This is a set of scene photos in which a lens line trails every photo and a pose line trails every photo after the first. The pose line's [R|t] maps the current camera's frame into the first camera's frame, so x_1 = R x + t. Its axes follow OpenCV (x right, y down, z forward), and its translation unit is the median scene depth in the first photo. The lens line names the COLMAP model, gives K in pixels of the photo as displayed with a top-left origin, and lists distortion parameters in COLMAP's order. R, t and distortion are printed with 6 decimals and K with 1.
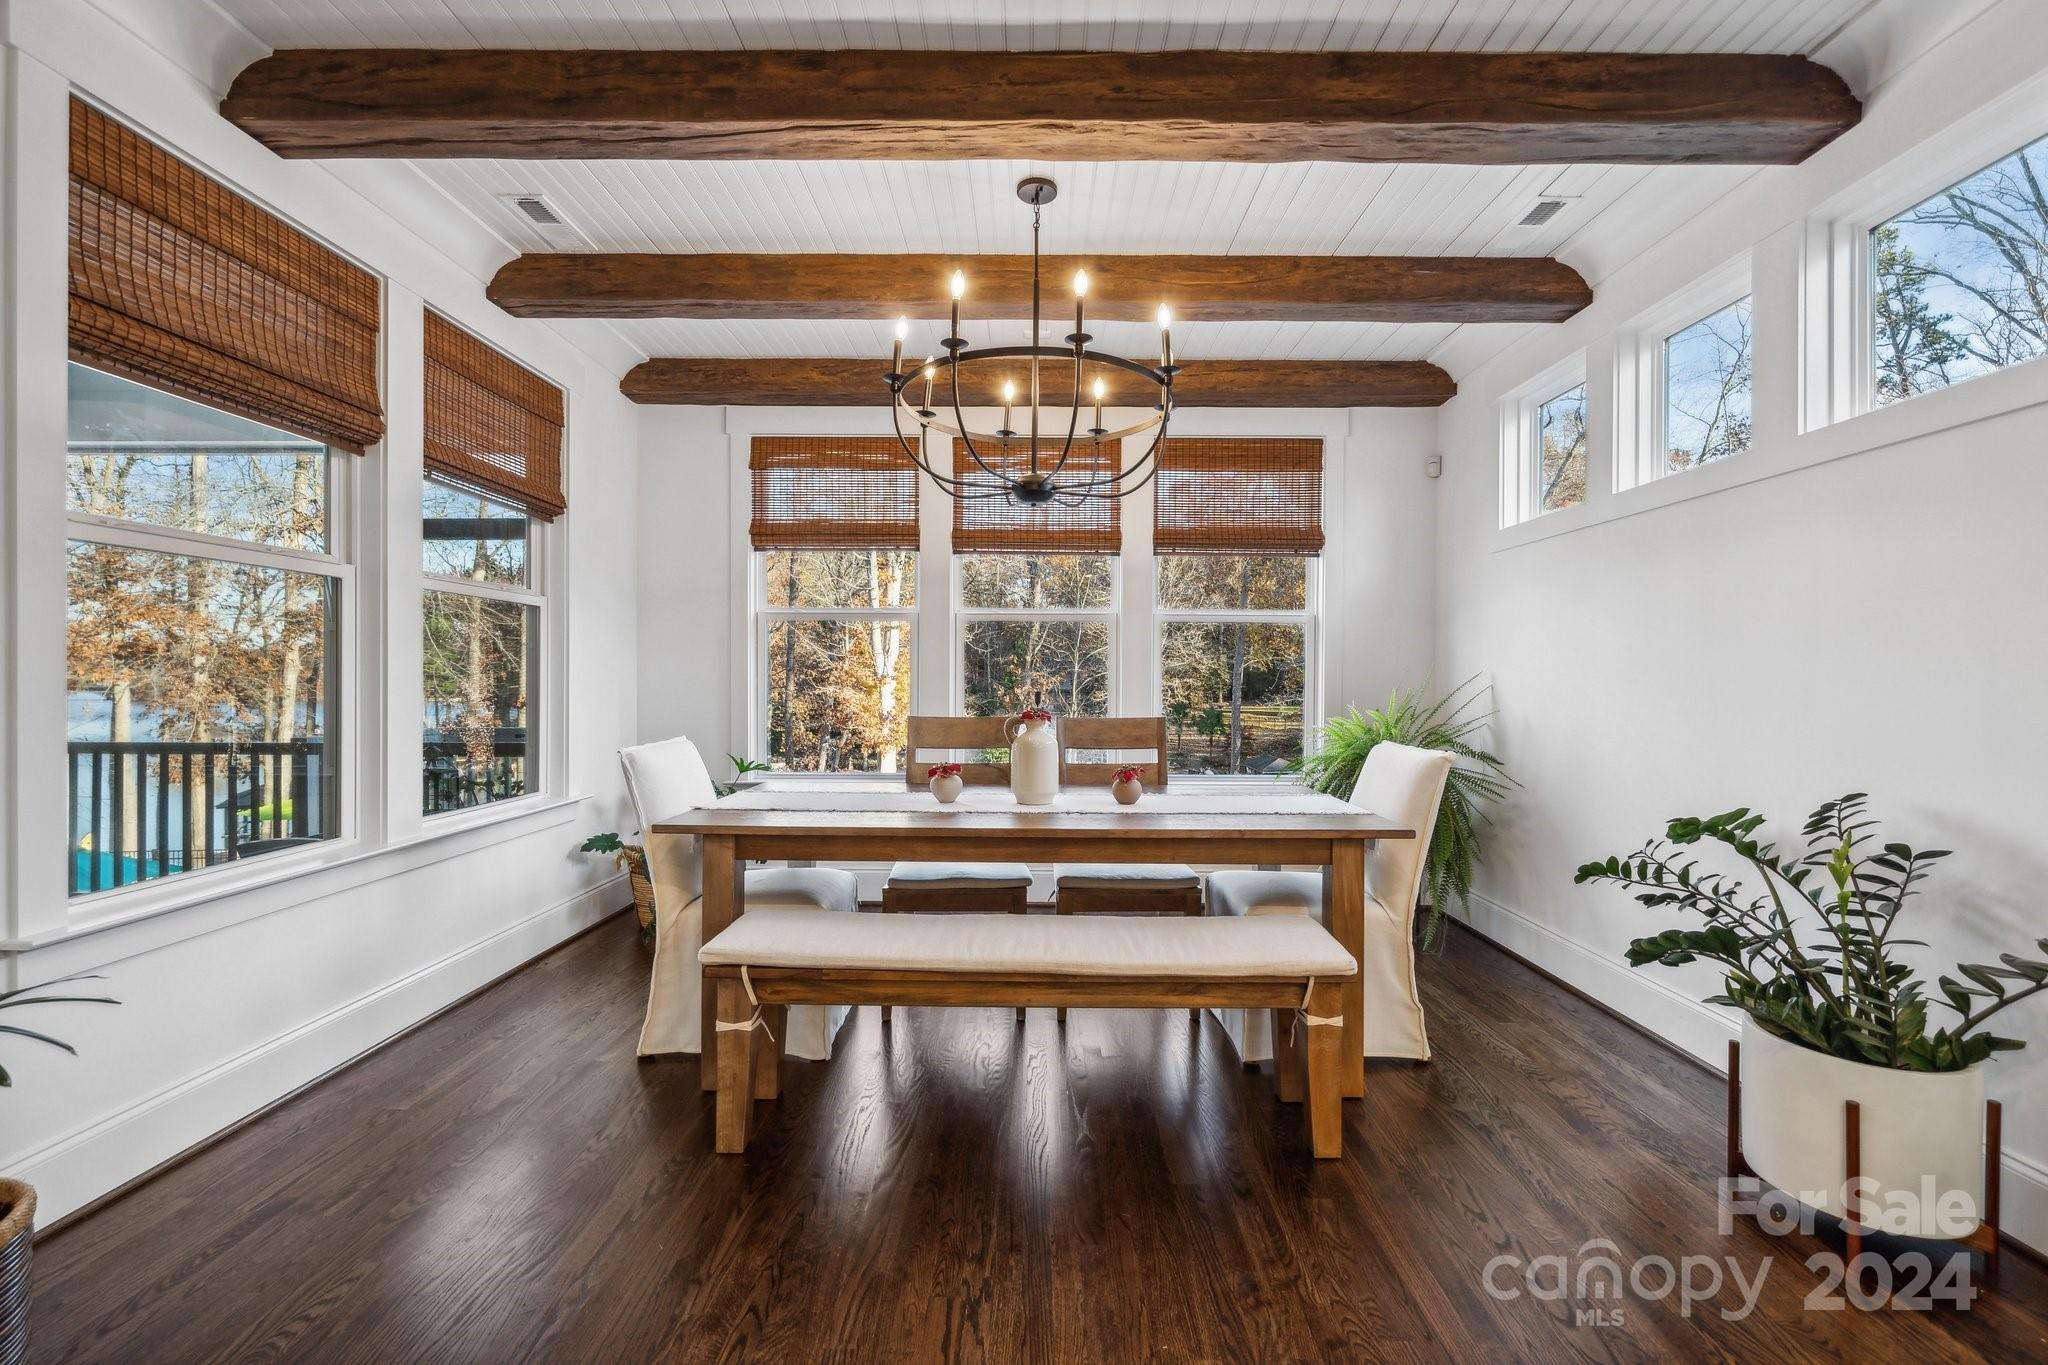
lens RADIAL K [[834.0, 0, 1040.1], [0, 834.0, 681.1], [0, 0, 1]] dist [-0.001287, -0.001576]
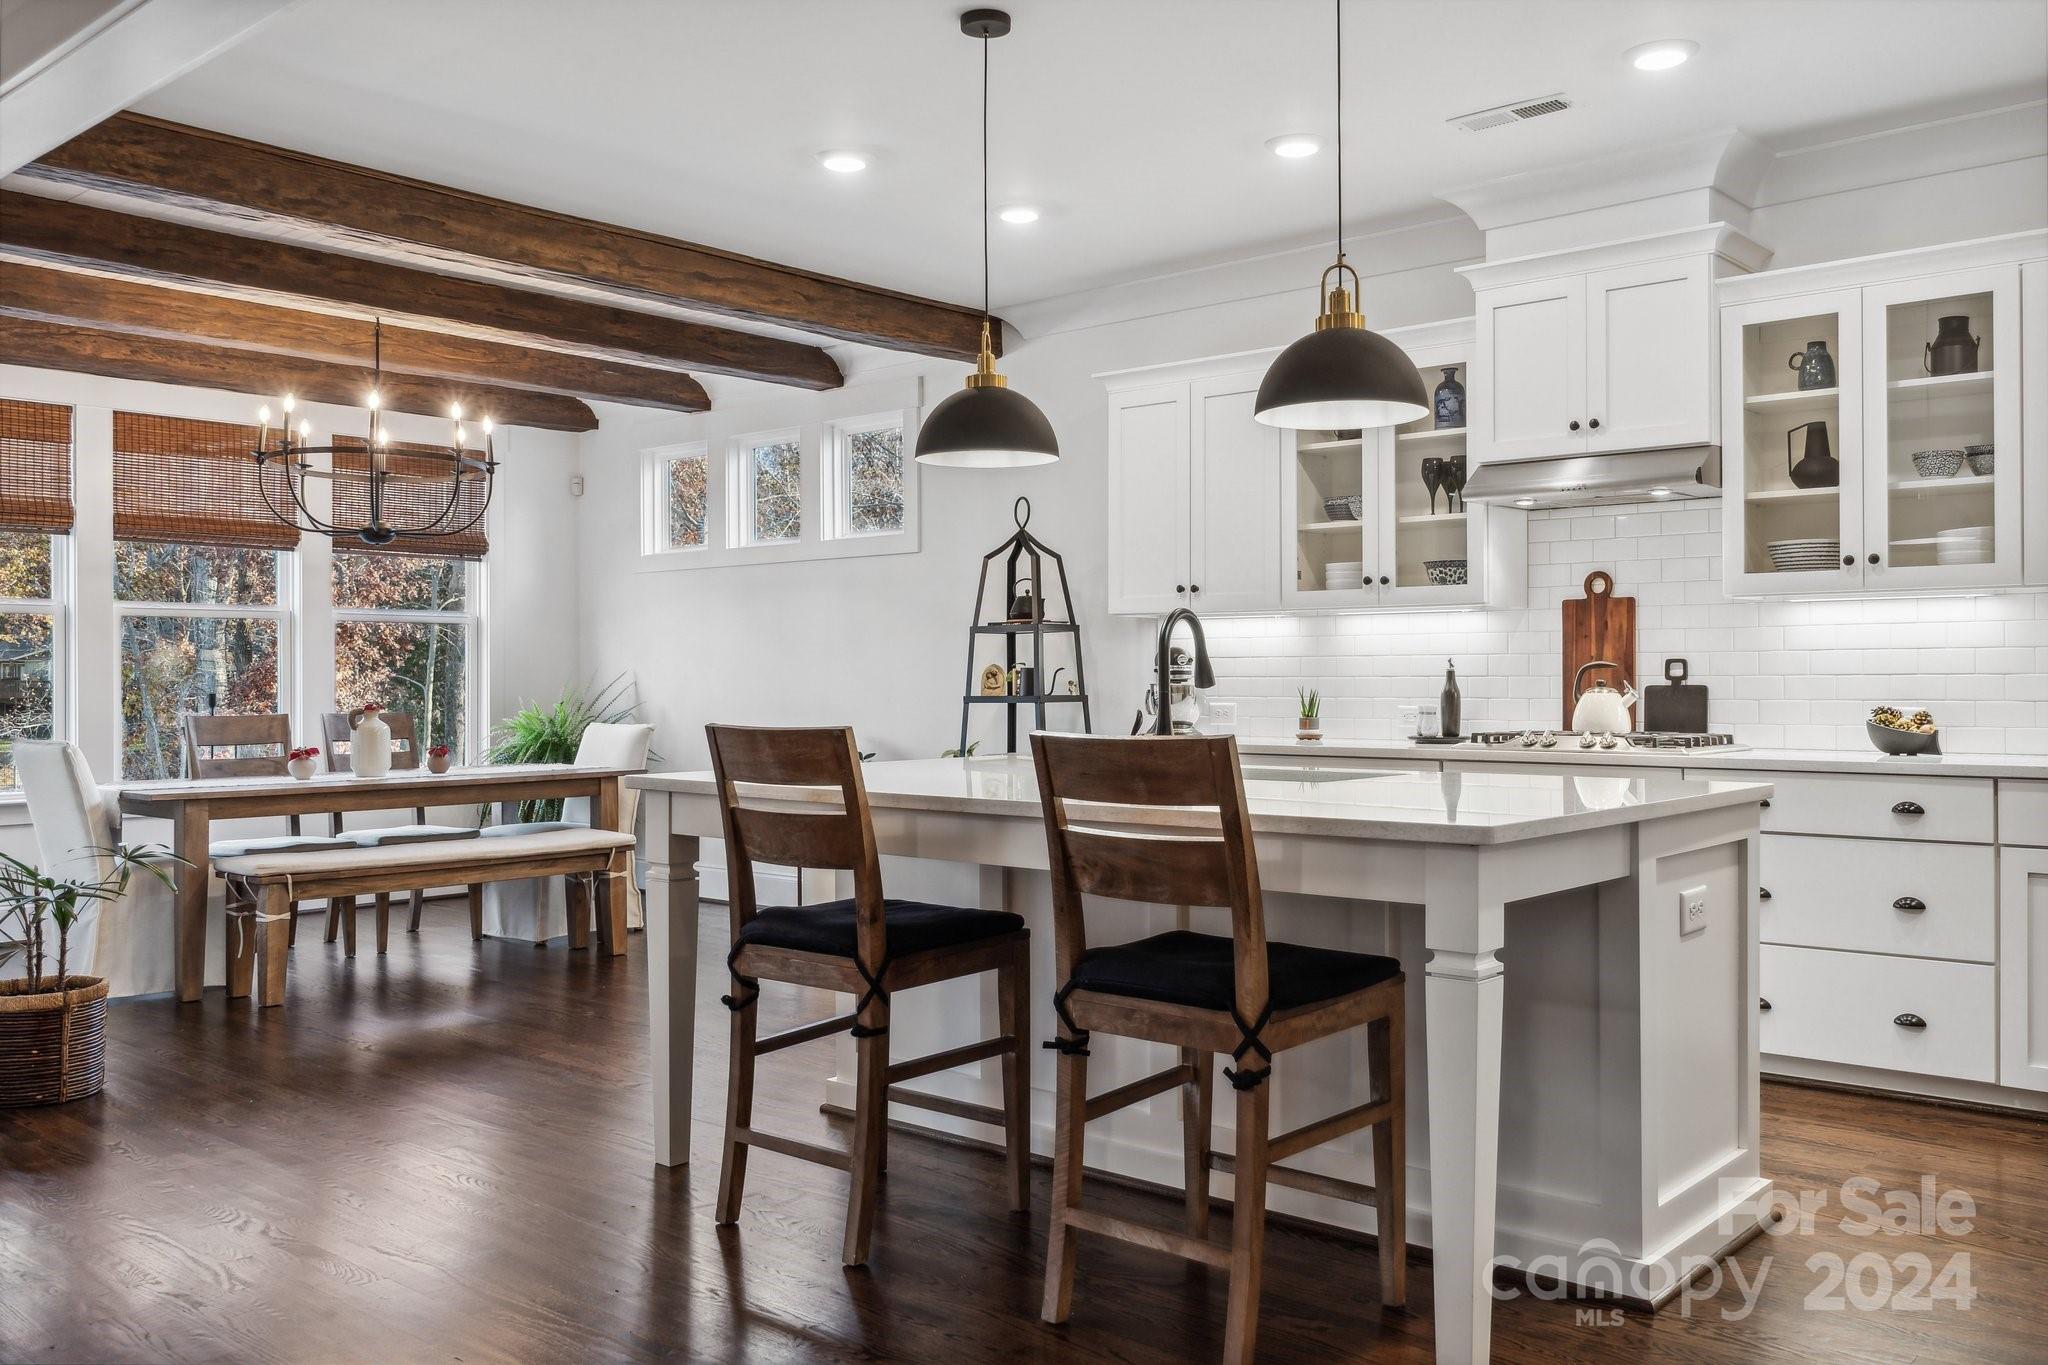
lens RADIAL K [[1682.3, 0, 1017.6], [0, 1682.3, 673.8], [0, 0, 1]] dist [-0.004711, -0.002951]
pose [[0.660786, -0.005861, 0.750551, -1.175312], [0.011012, 0.999938, -0.001887, 0.004431], [-0.750493, 0.009512, 0.660809, -1.314365]]
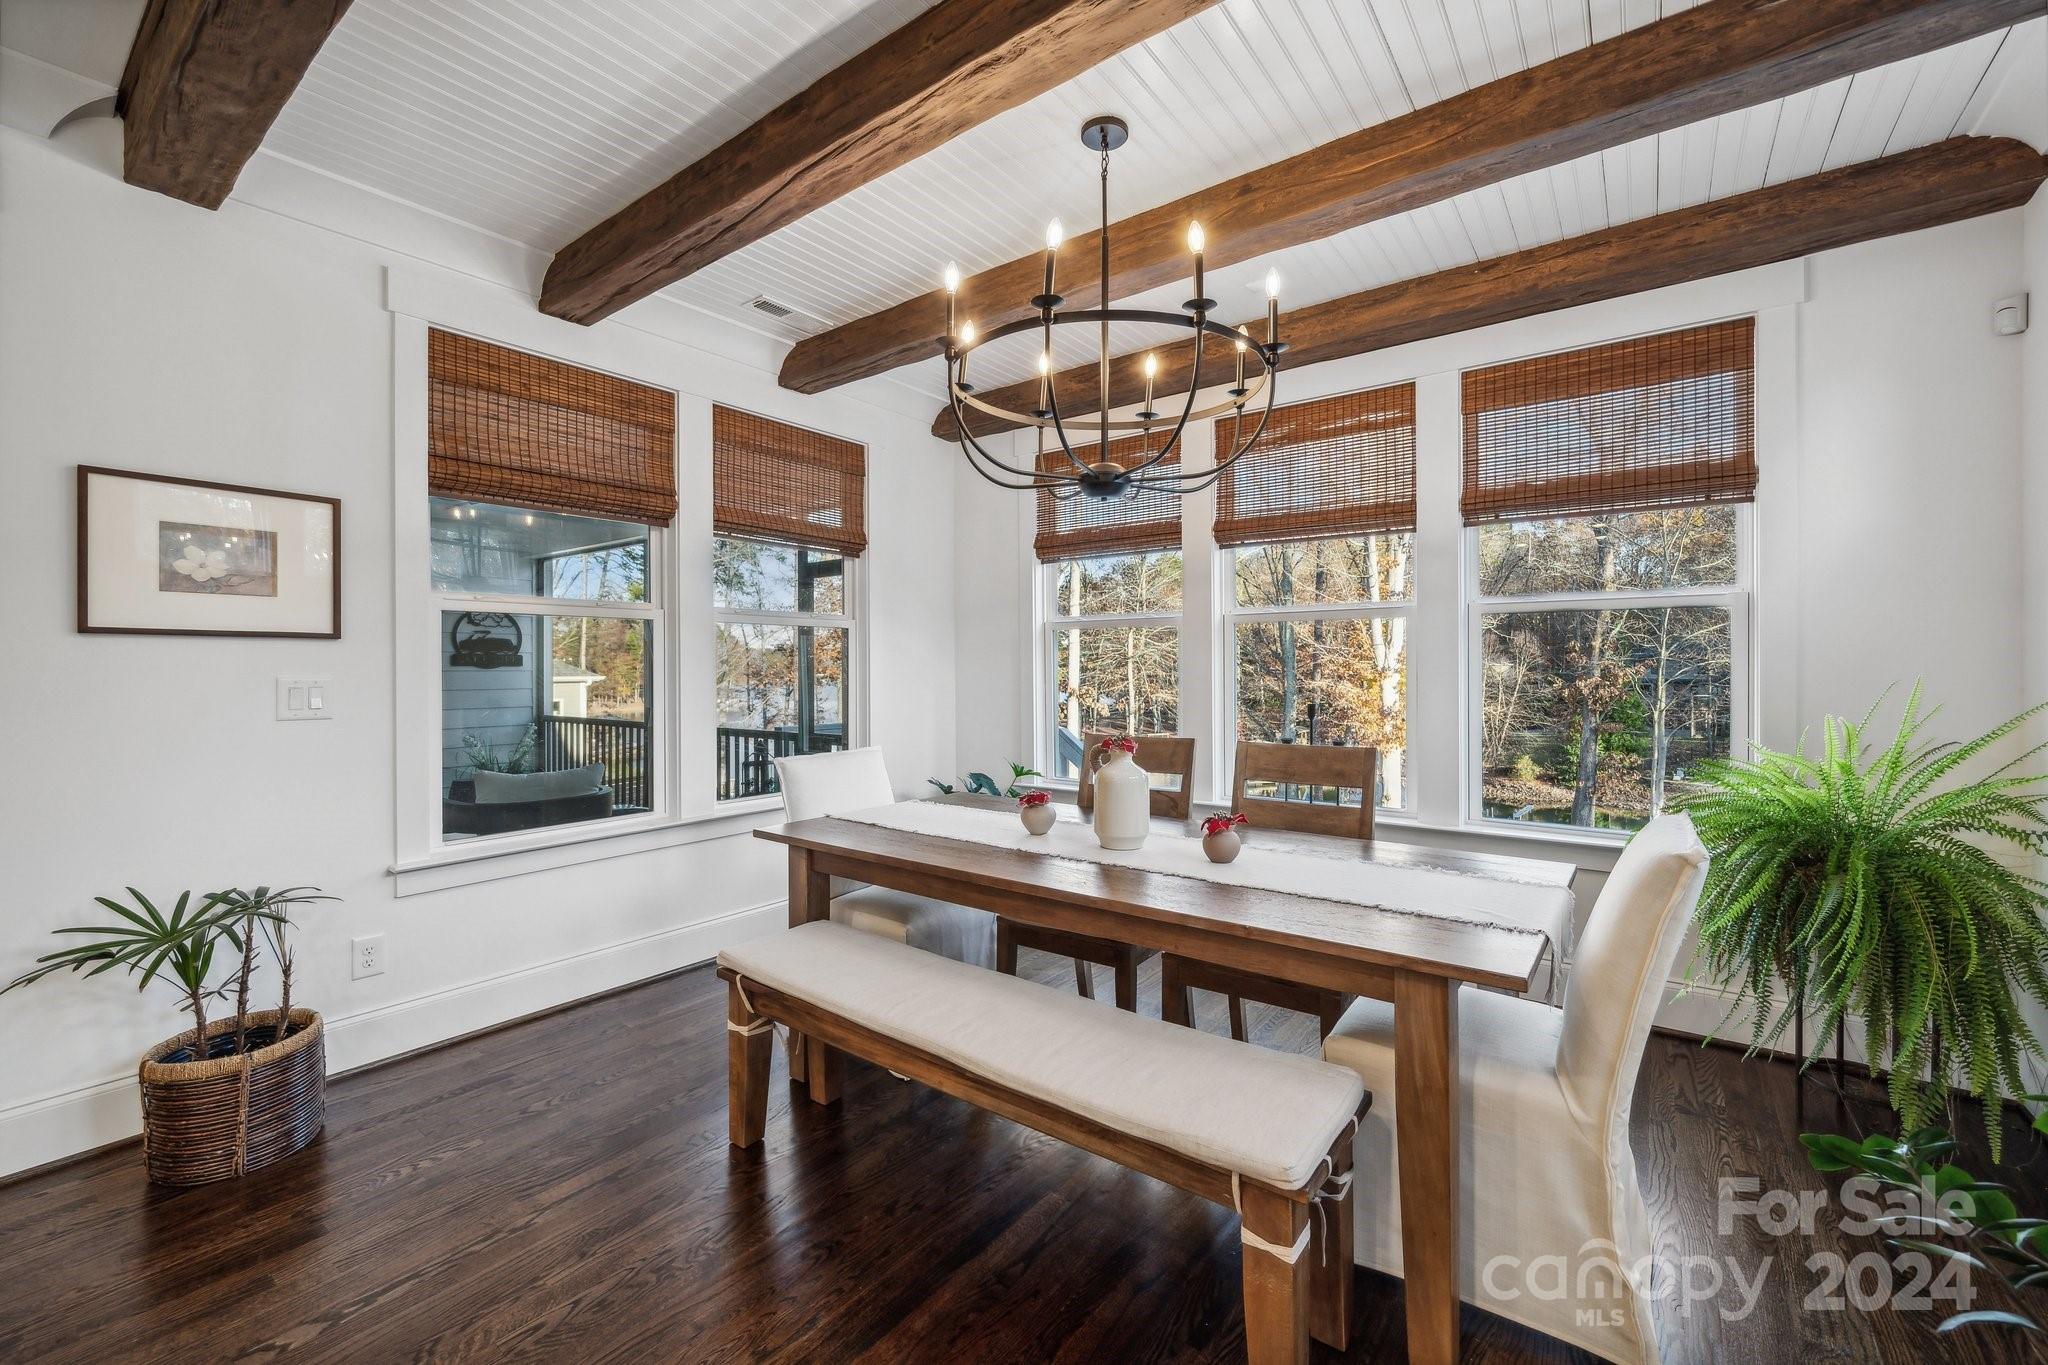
lens RADIAL K [[834.0, 0, 1058.7], [0, 834.0, 667.1], [0, 0, 1]] dist [-0.001287, -0.001576]
pose [[0.805002, -0.006070, -0.593241, 0.410758], [0.004366, 0.999981, -0.004308, -0.032757], [0.593256, 0.000878, 0.805013, 0.251804]]
